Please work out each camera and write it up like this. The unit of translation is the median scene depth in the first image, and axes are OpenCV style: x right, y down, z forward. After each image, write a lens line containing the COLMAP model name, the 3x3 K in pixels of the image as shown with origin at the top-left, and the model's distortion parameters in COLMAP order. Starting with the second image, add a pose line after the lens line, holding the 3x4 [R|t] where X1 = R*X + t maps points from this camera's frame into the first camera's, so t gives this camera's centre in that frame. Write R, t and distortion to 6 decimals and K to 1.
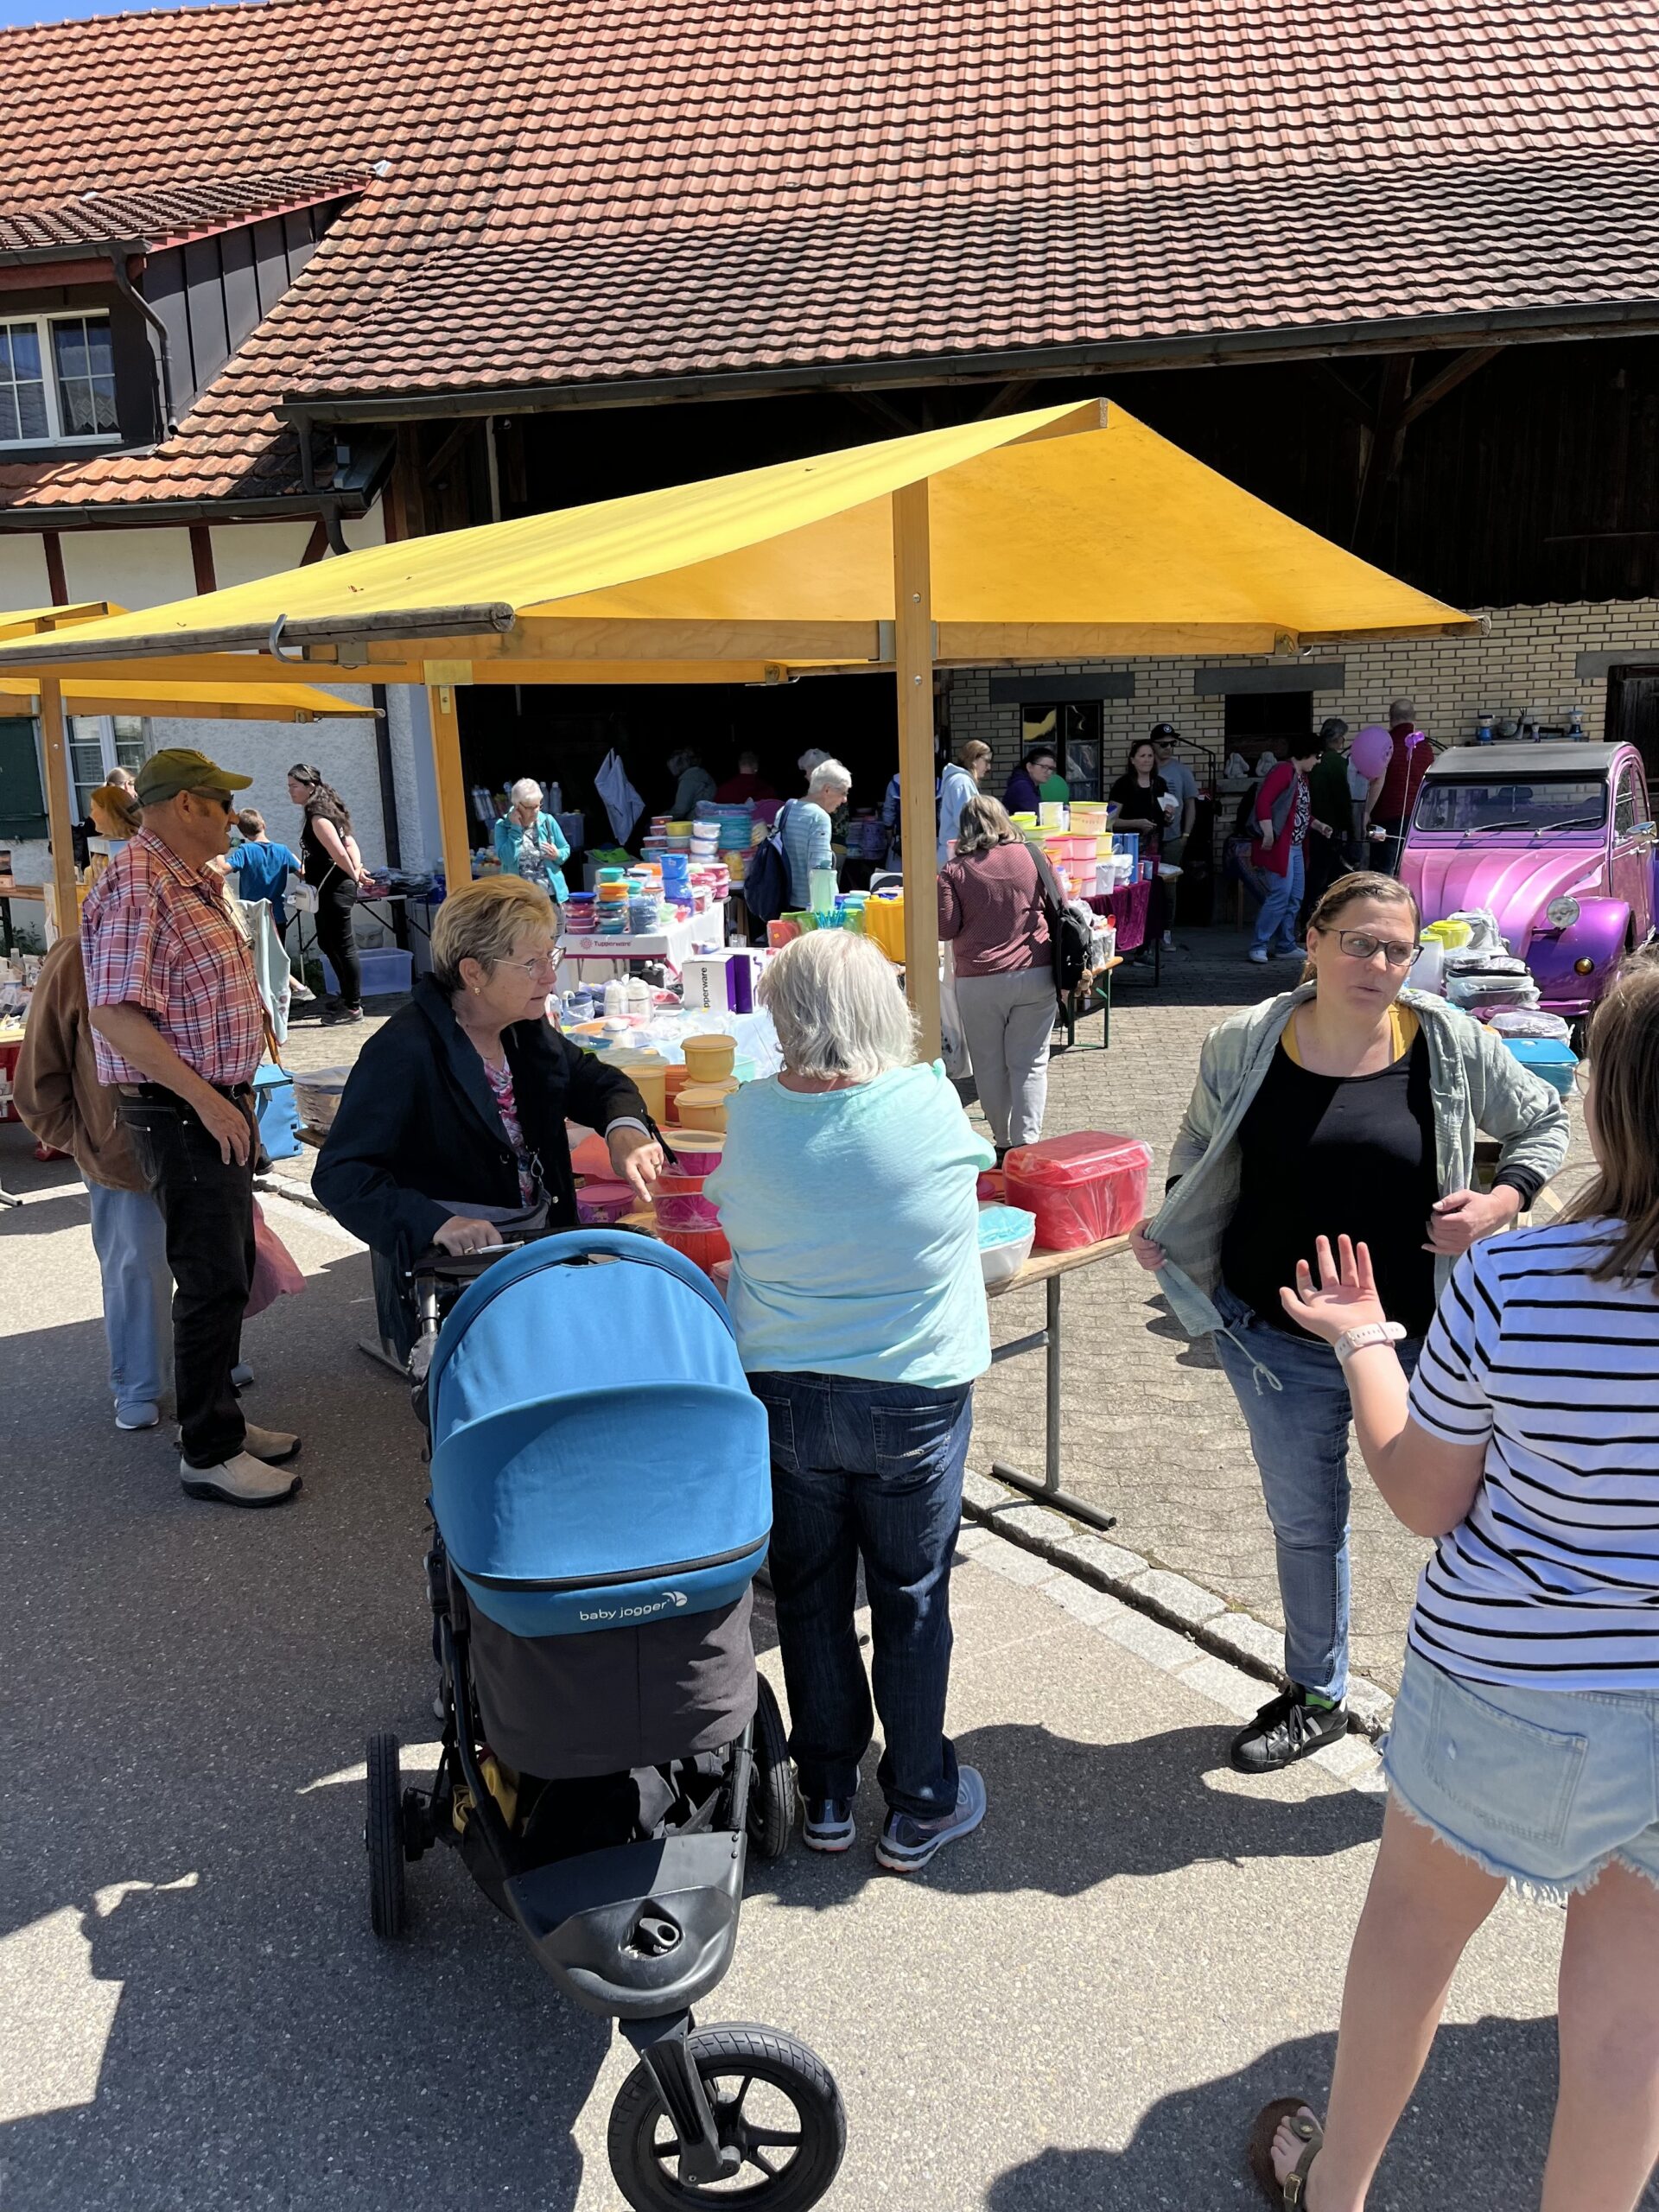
lens RADIAL K [[1646.9, 0, 825.8], [0, 1646.9, 1103.6], [0, 0, 1]] dist [0.003370, -0.004182]
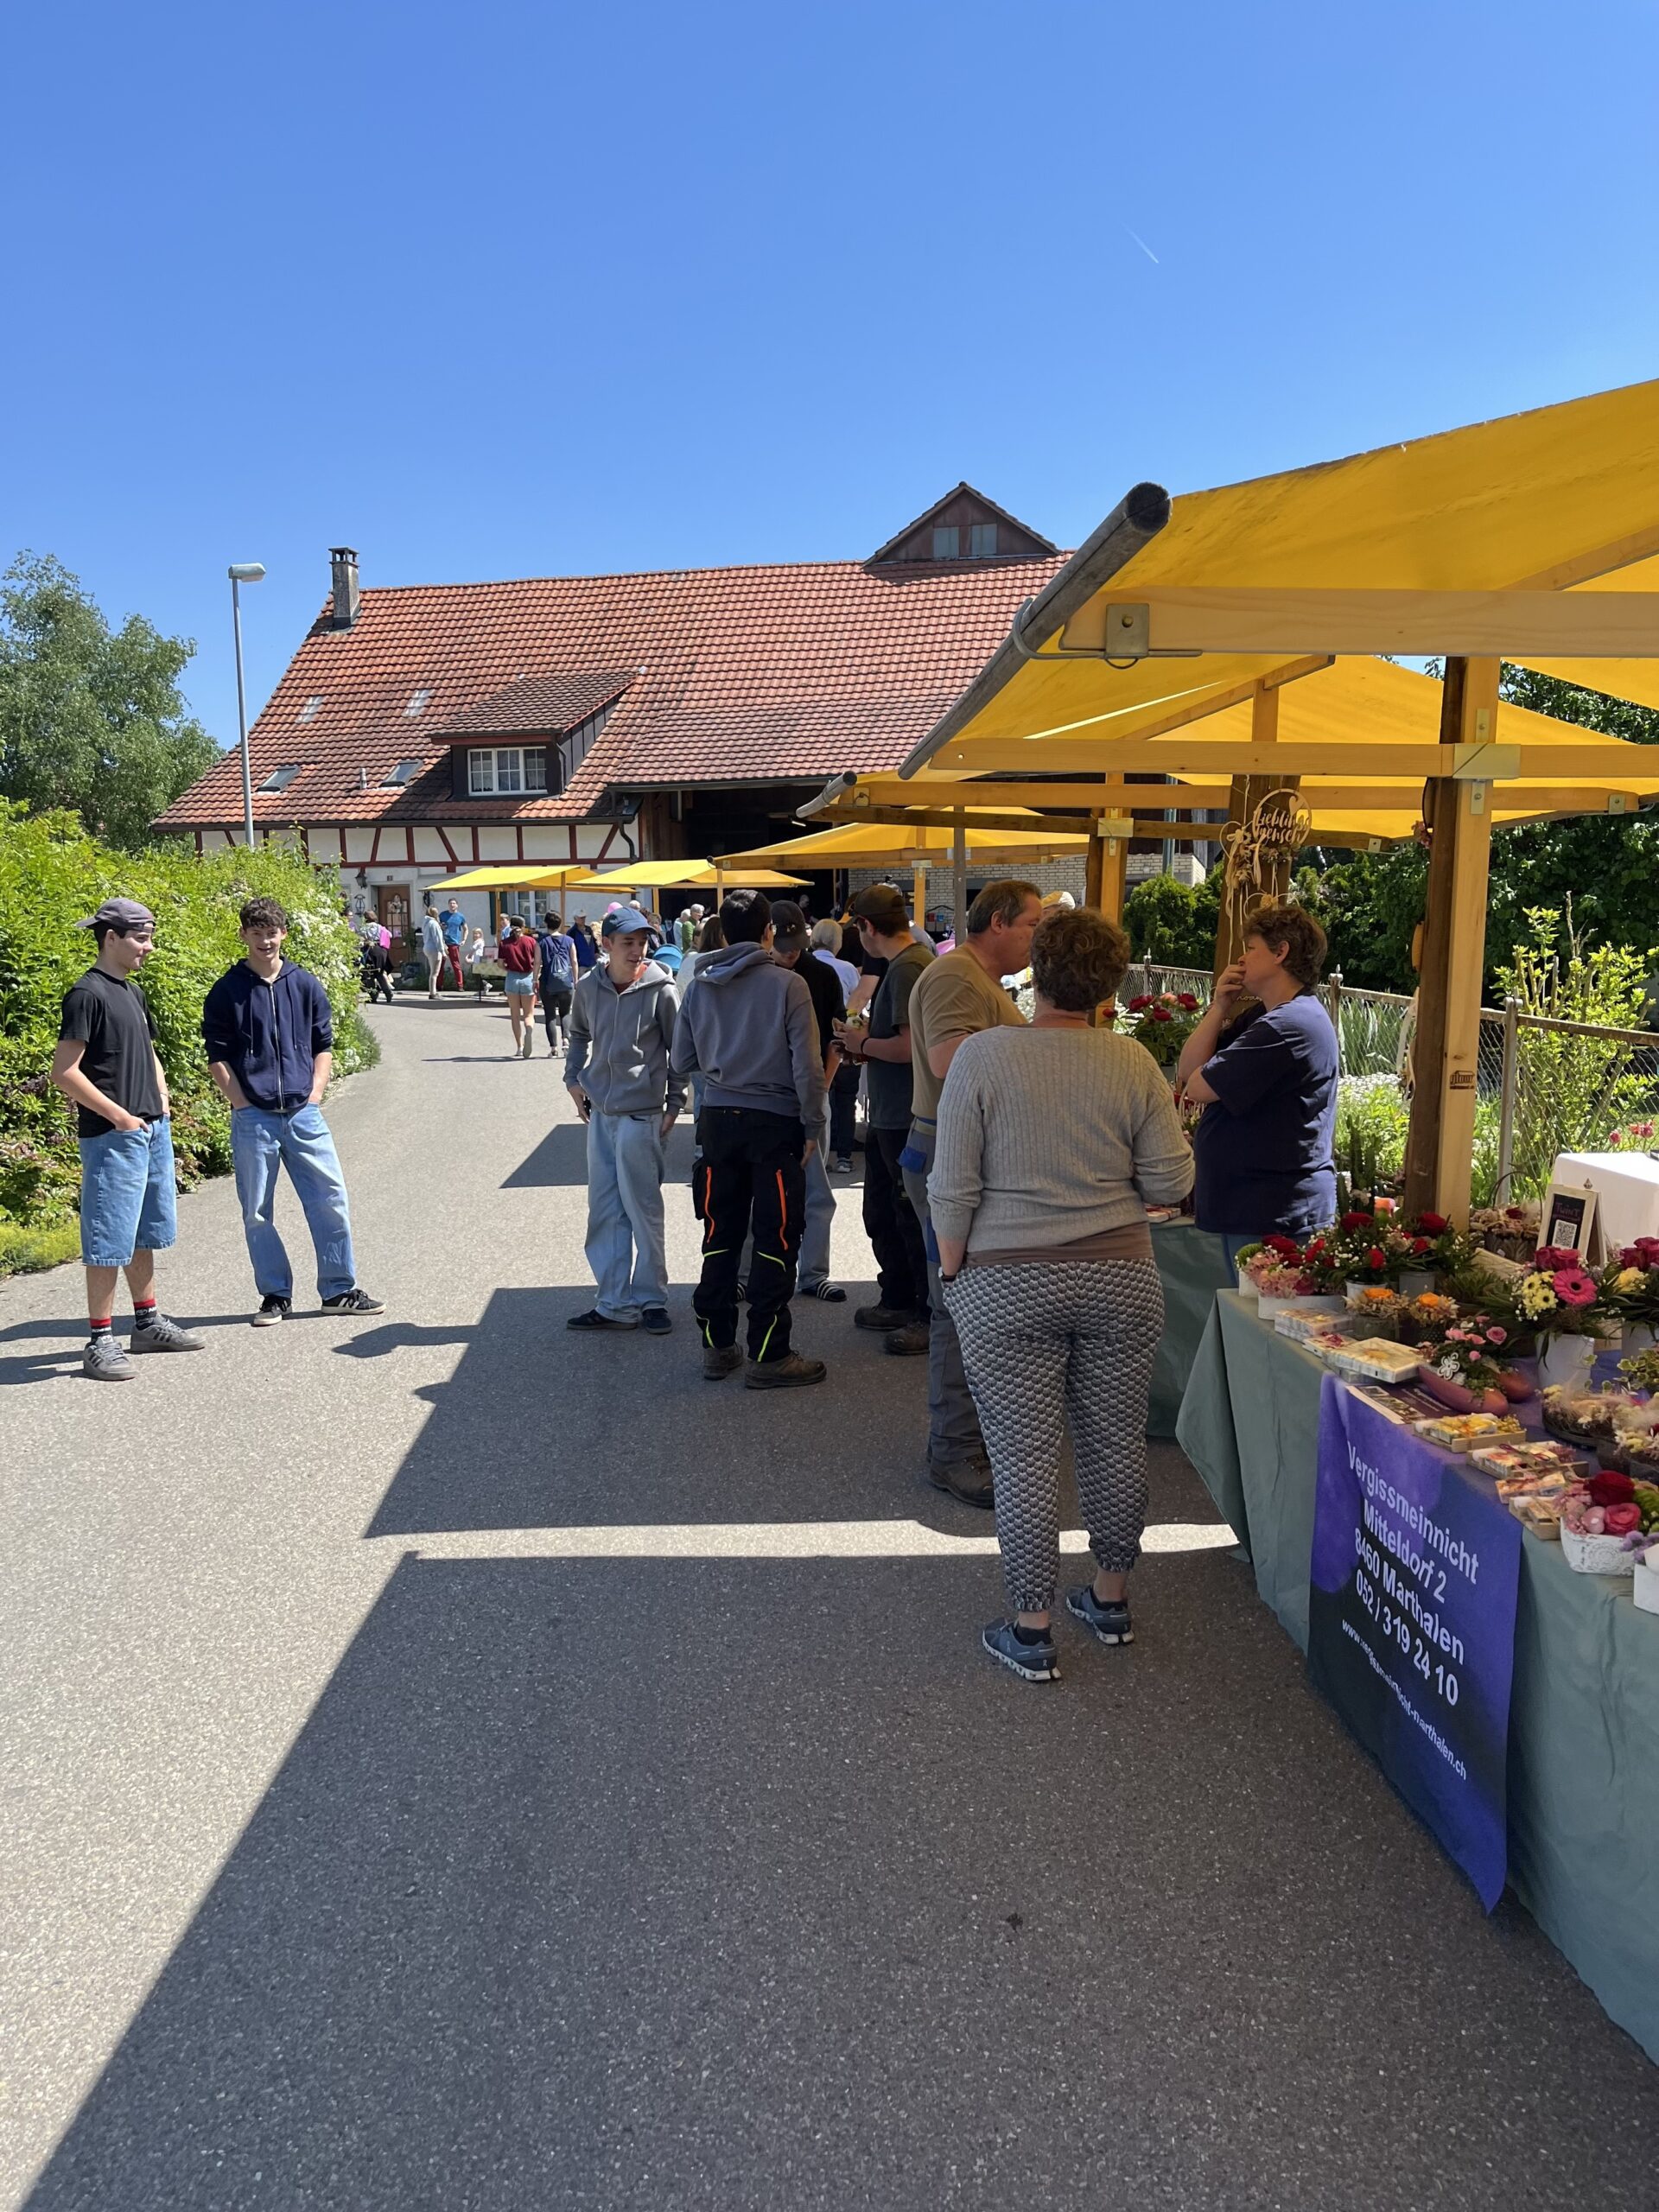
lens RADIAL K [[1646.9, 0, 832.1], [0, 1646.9, 1108.7], [0, 0, 1]] dist [0.003370, -0.004182]
pose [[0.993178, 0.031088, -0.112384, 0.318278], [-0.042199, 0.994303, -0.097883, 0.318277], [0.108701, 0.101958, 0.988832, -1.377780]]
